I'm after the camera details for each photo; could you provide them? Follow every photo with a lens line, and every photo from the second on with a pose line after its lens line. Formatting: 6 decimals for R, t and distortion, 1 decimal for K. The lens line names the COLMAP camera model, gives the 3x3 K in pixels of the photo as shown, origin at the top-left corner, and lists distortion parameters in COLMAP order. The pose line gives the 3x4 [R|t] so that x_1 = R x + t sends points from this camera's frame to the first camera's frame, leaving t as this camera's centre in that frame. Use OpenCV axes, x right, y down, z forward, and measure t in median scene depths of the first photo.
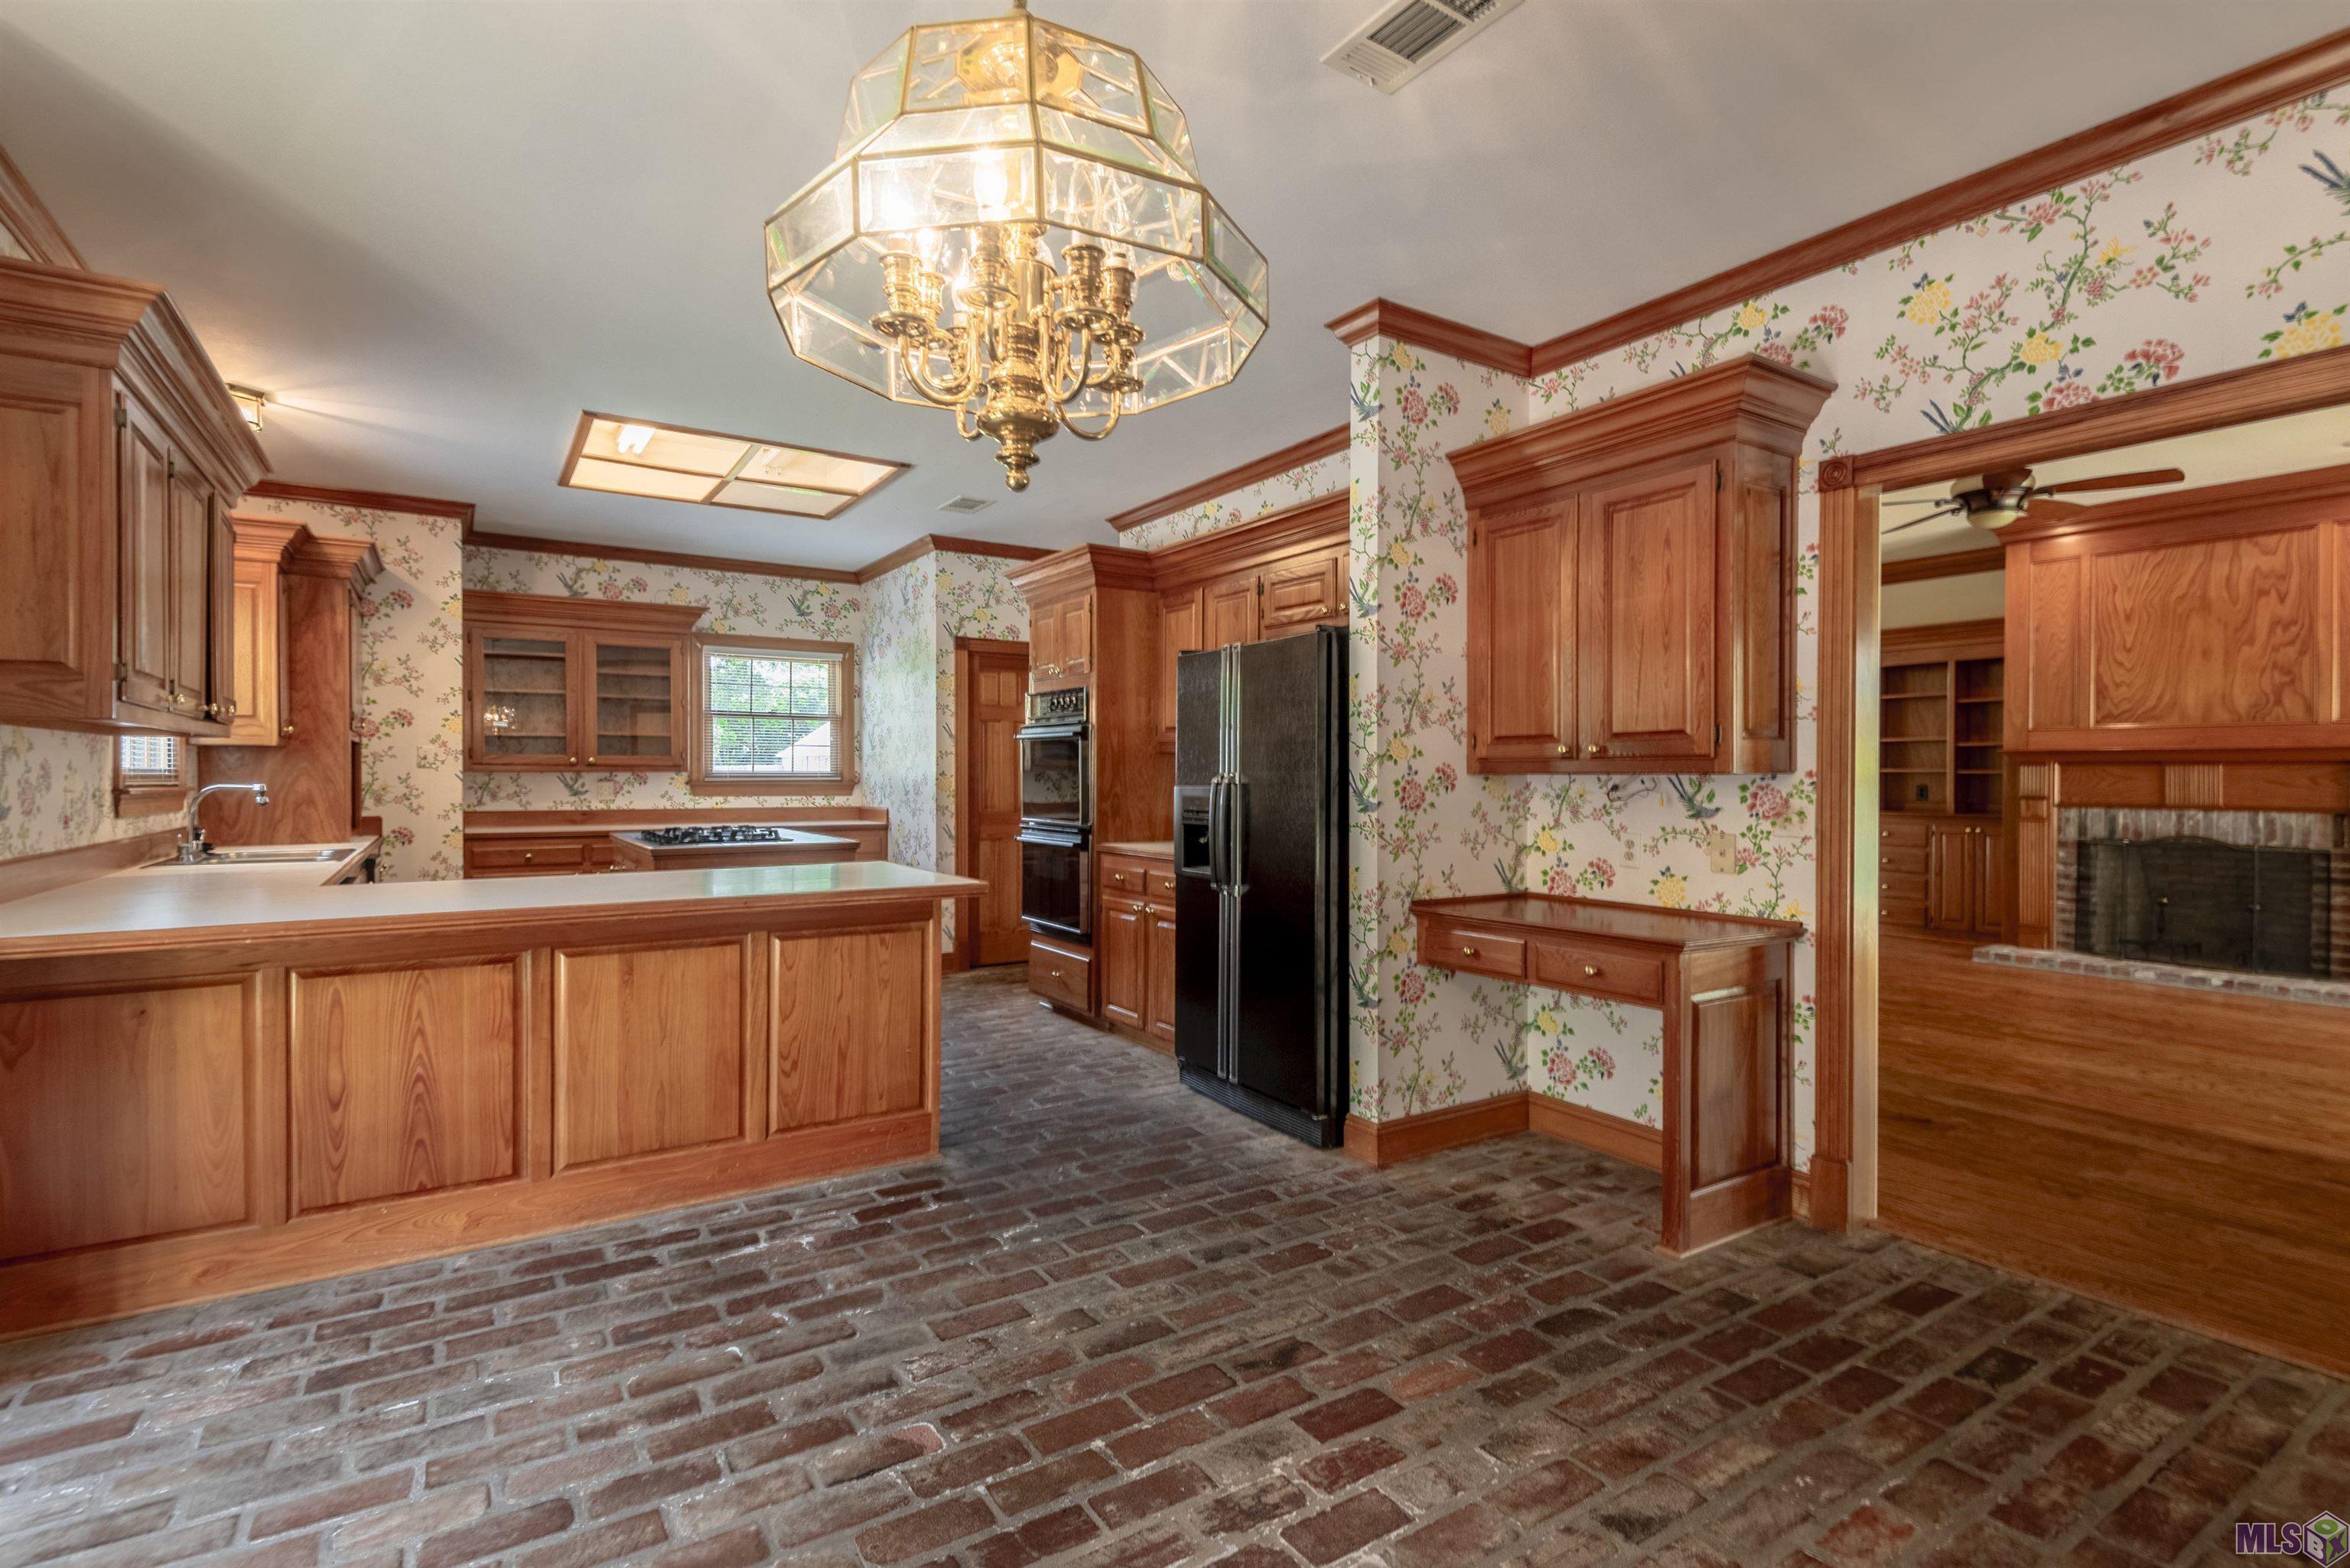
lens RADIAL K [[1064.3, 0, 1175.0], [0, 1064.3, 784.0], [0, 0, 1]] dist [0.020179, -0.011397]
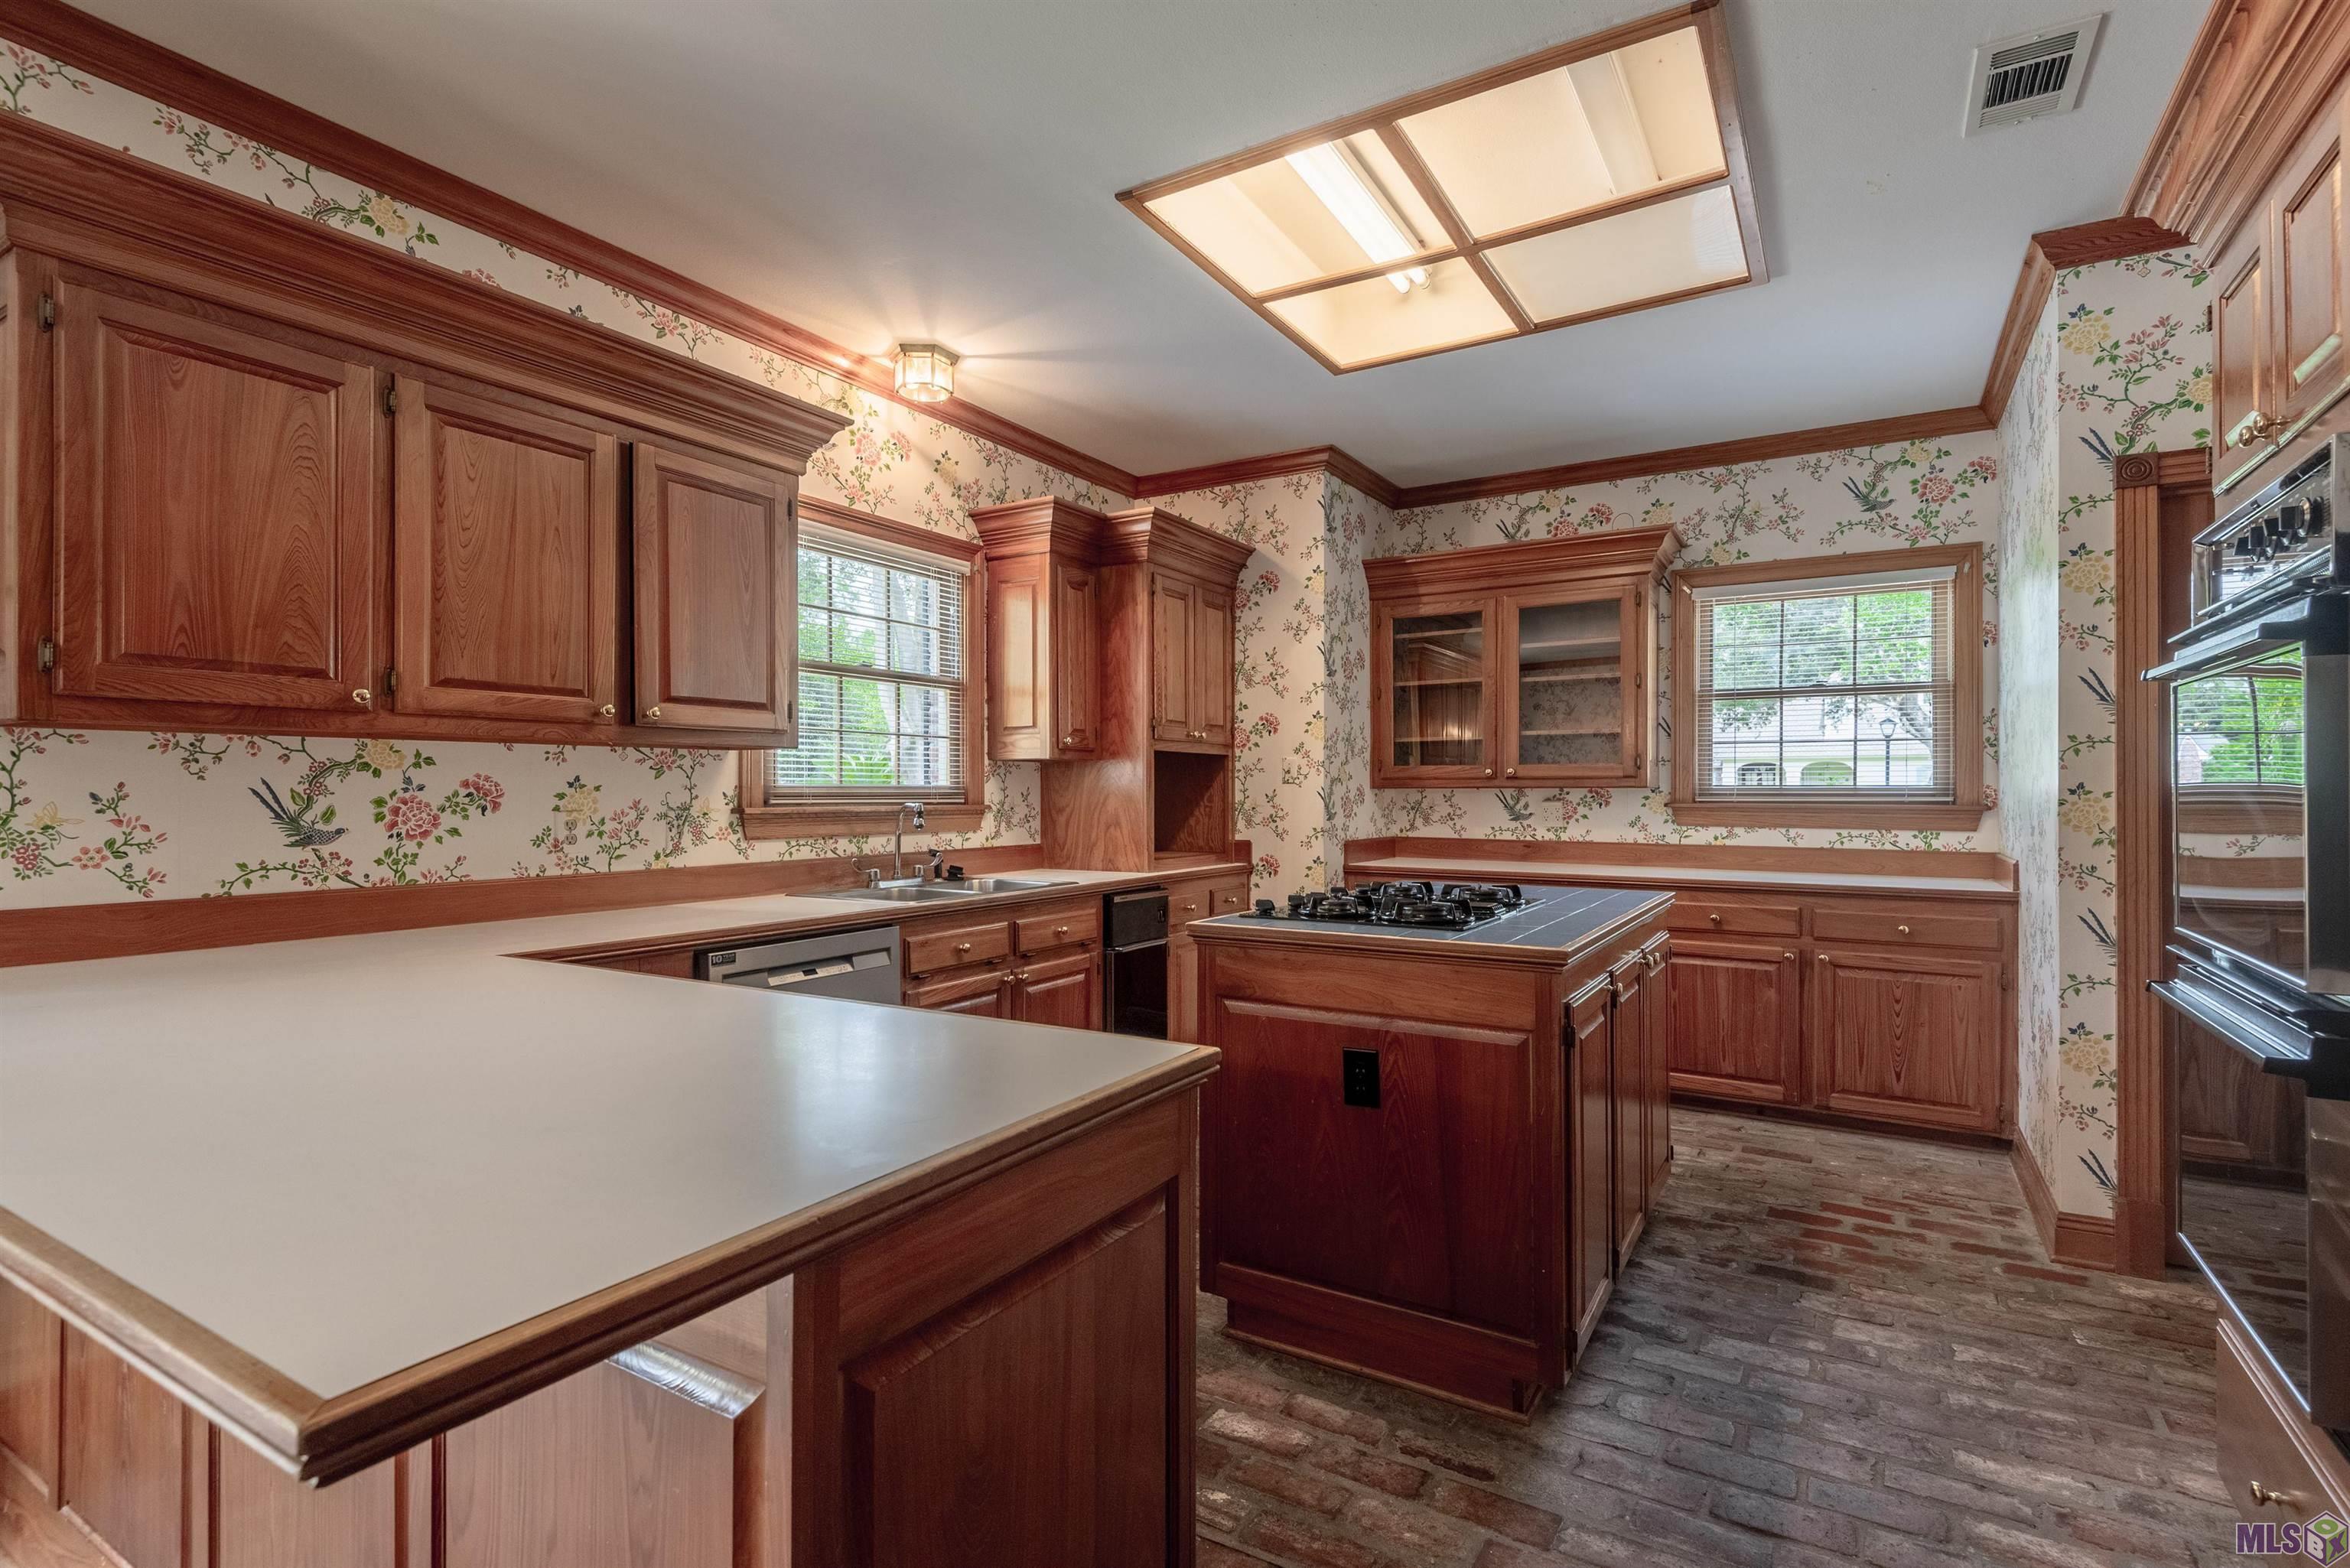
lens RADIAL K [[1118.0, 0, 1182.9], [0, 1118.0, 788.8], [0, 0, 1]] dist [0.042301, -0.025475]
pose [[0.448445, -0.001646, -0.893809, 0.034487], [-0.008199, 0.999949, -0.005955, -0.006338], [0.893773, 0.009999, 0.448408, 0.645904]]
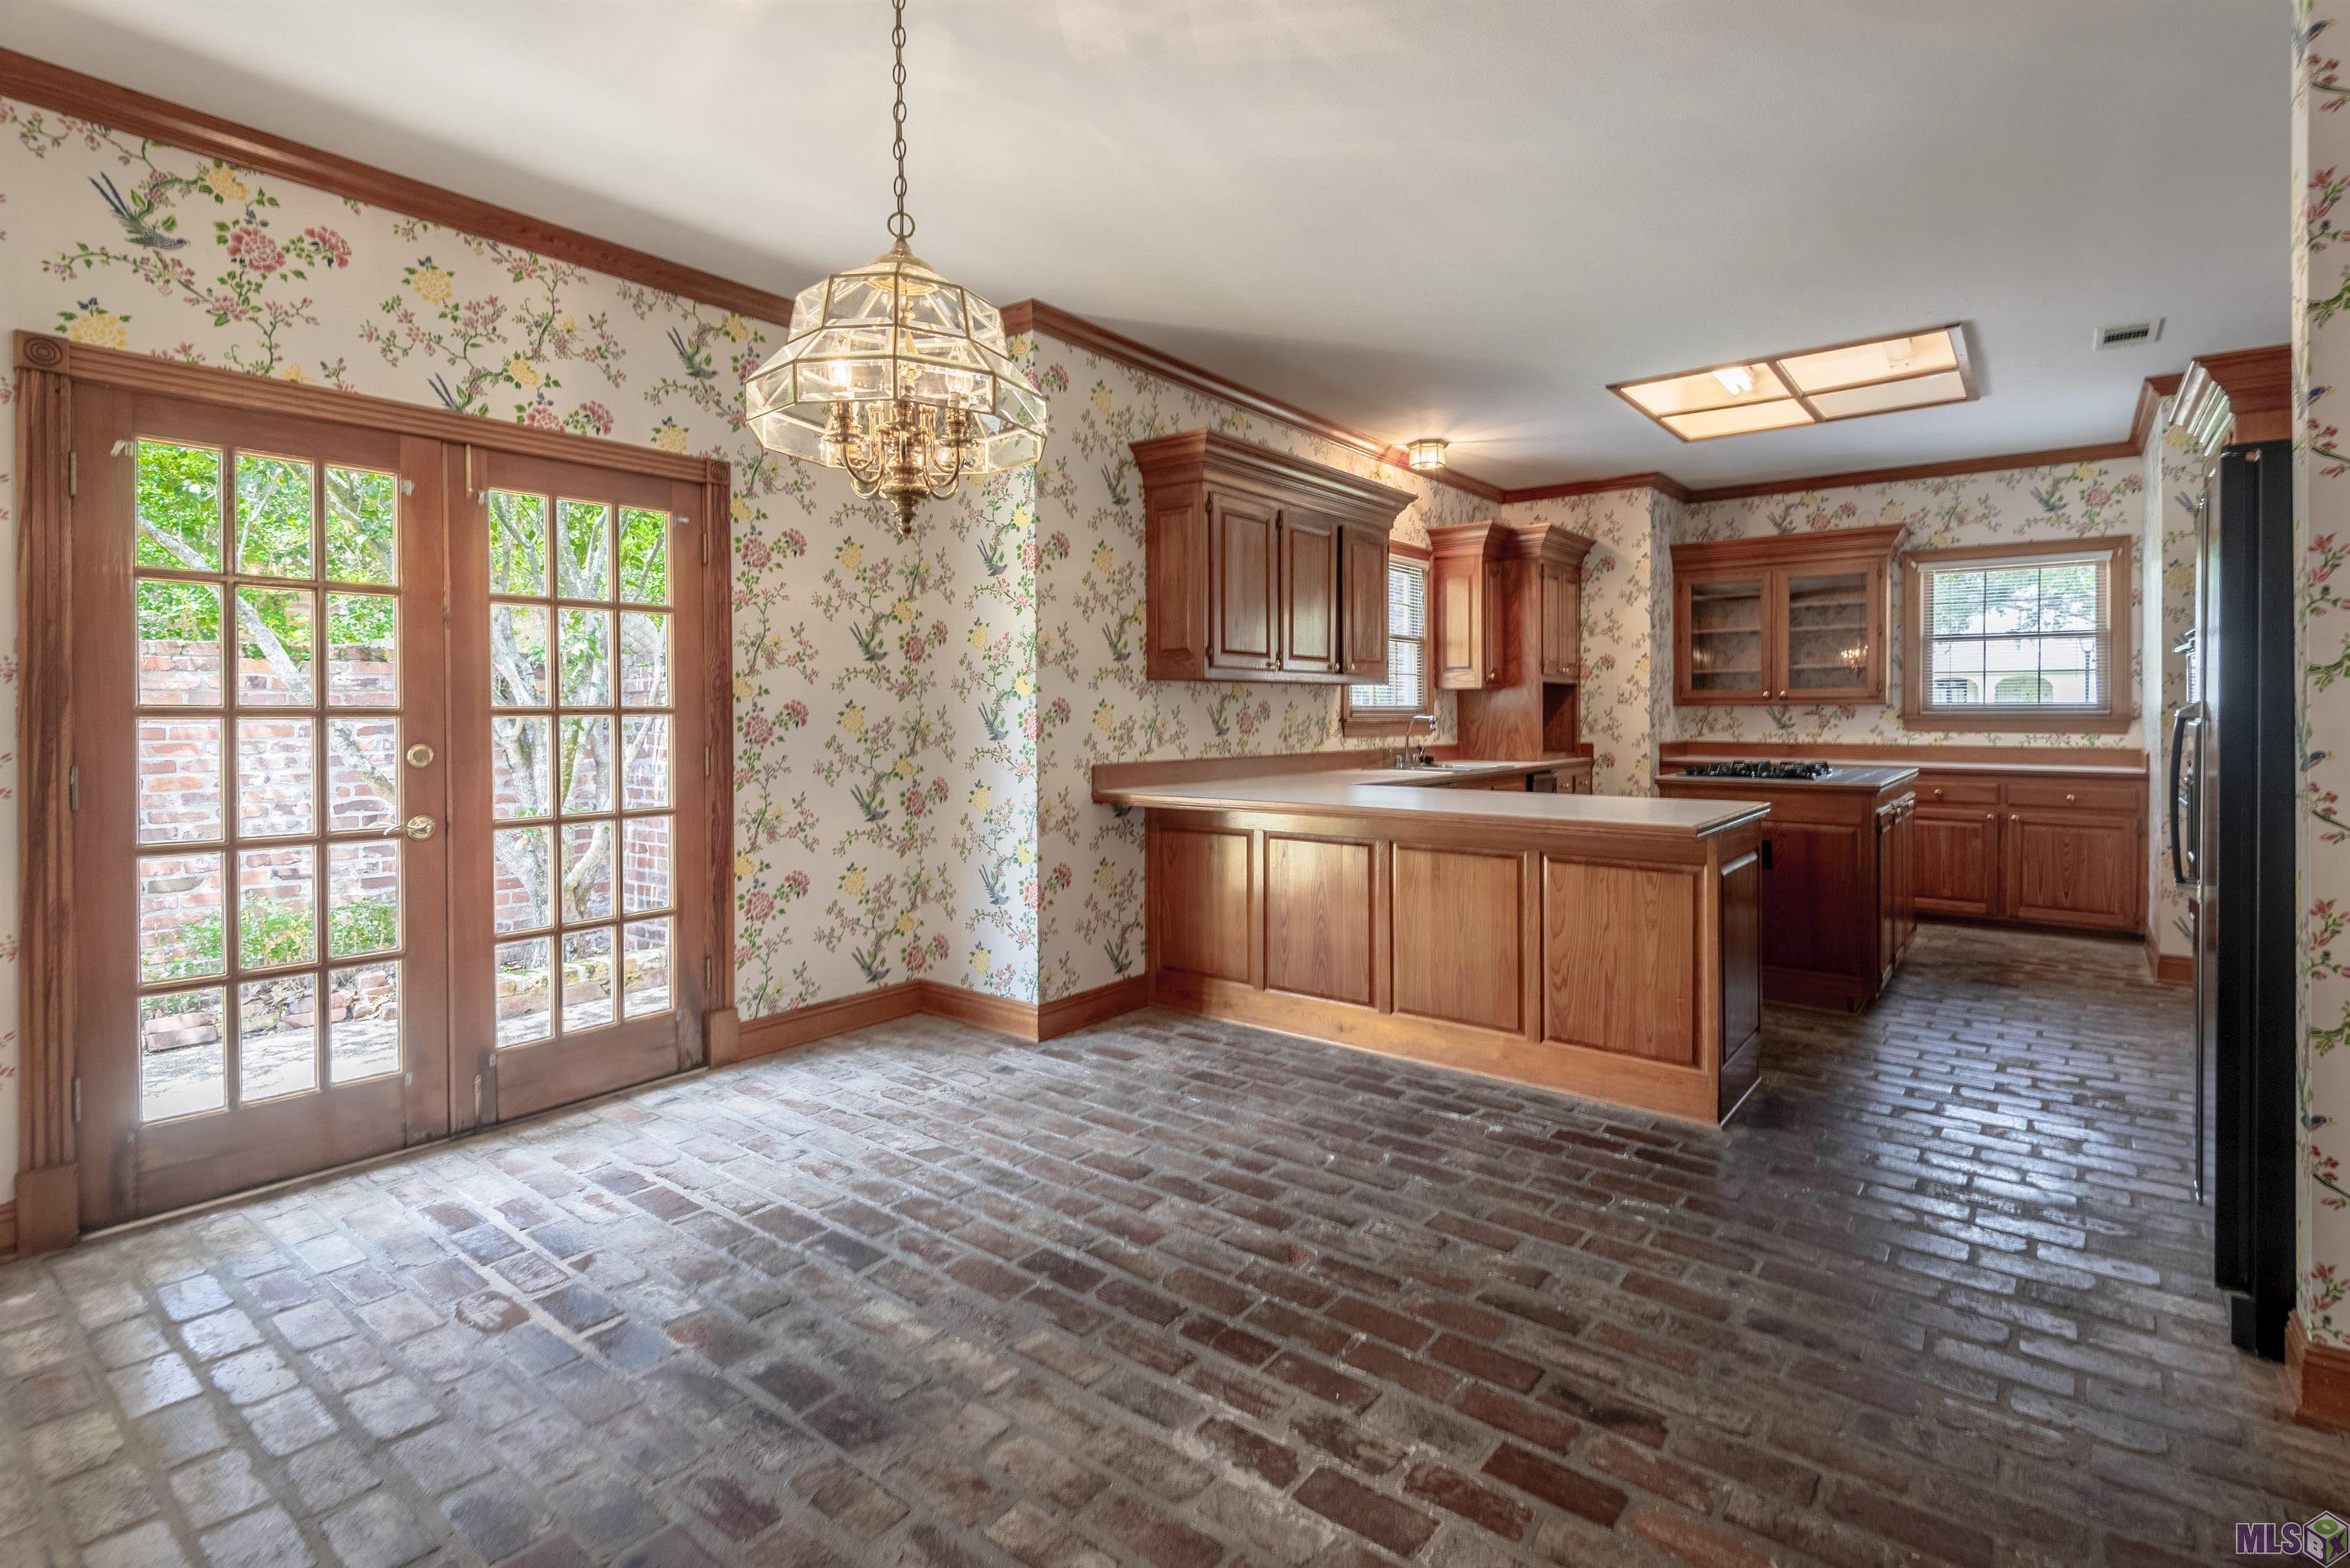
lens RADIAL K [[1105.9, 0, 1229.4], [0, 1105.9, 720.3], [0, 0, 1]] dist [0.029816, -0.023504]
pose [[0.356600, 0.006514, -0.934235, 0.348161], [-0.004567, 0.999976, 0.005229, -0.000628], [0.934246, 0.002402, 0.356621, 0.183782]]
